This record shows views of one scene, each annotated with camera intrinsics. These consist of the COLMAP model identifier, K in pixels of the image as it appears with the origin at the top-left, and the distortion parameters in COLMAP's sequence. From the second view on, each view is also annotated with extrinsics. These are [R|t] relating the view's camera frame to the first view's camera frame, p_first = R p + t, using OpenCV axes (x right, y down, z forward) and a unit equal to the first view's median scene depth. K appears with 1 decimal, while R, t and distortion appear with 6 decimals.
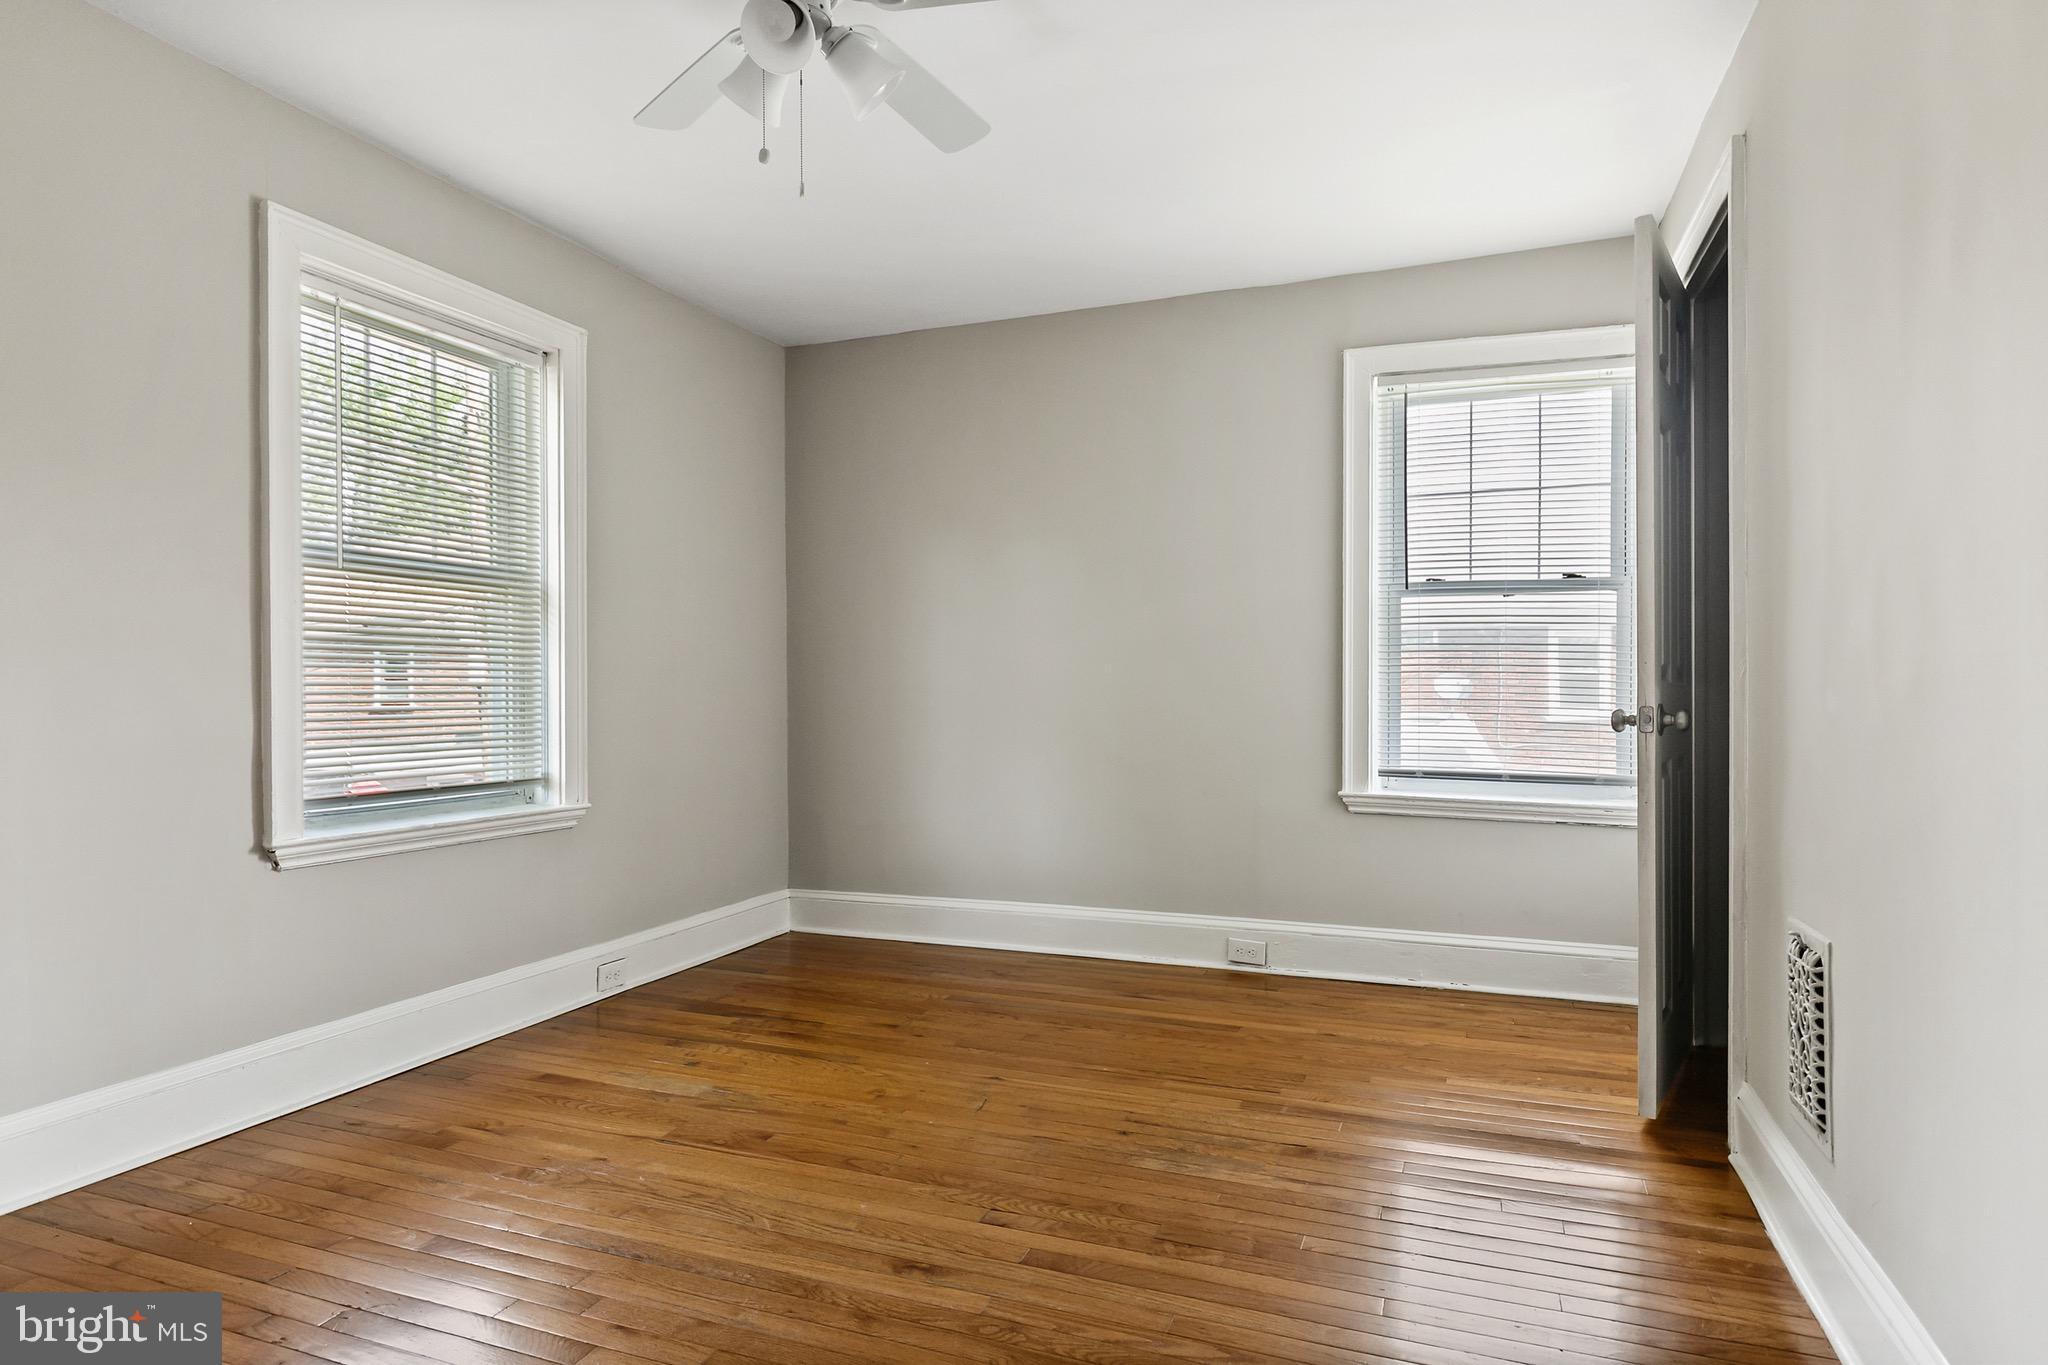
lens RADIAL K [[1142.7, 0, 1062.1], [0, 1142.7, 677.4], [0, 0, 1]] dist [0.001734, -0.000353]
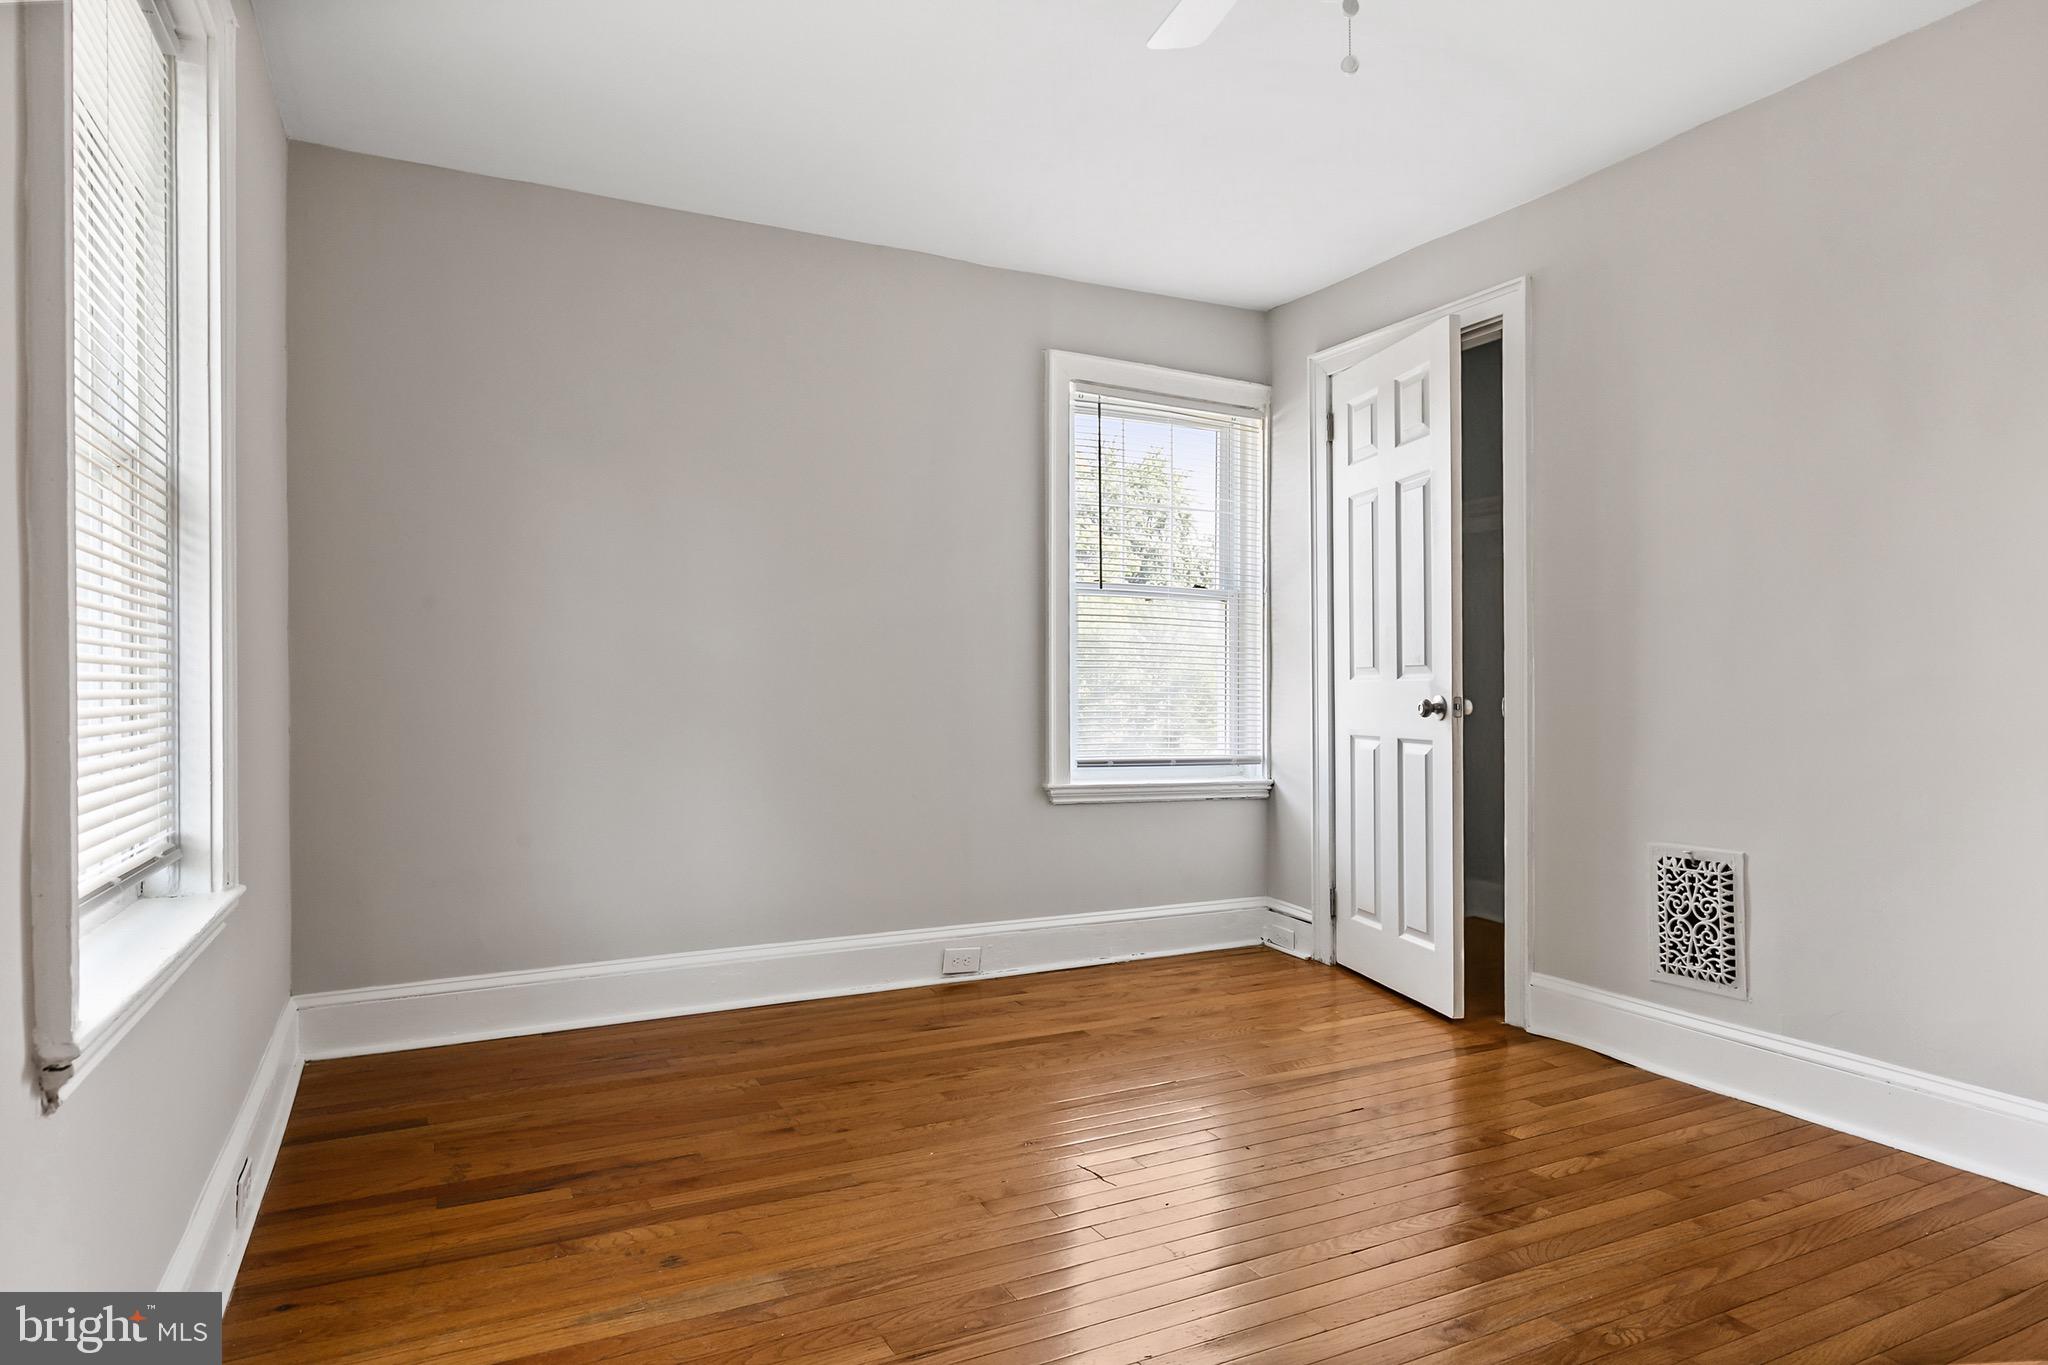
lens RADIAL K [[1142.7, 0, 1062.1], [0, 1142.7, 677.4], [0, 0, 1]] dist [0.001734, -0.000353]
pose [[0.684621, 0.005110, 0.728881, -0.527424], [-0.008181, 0.999966, 0.000675, 0.004340], [-0.728853, -0.006425, 0.684640, 0.325125]]
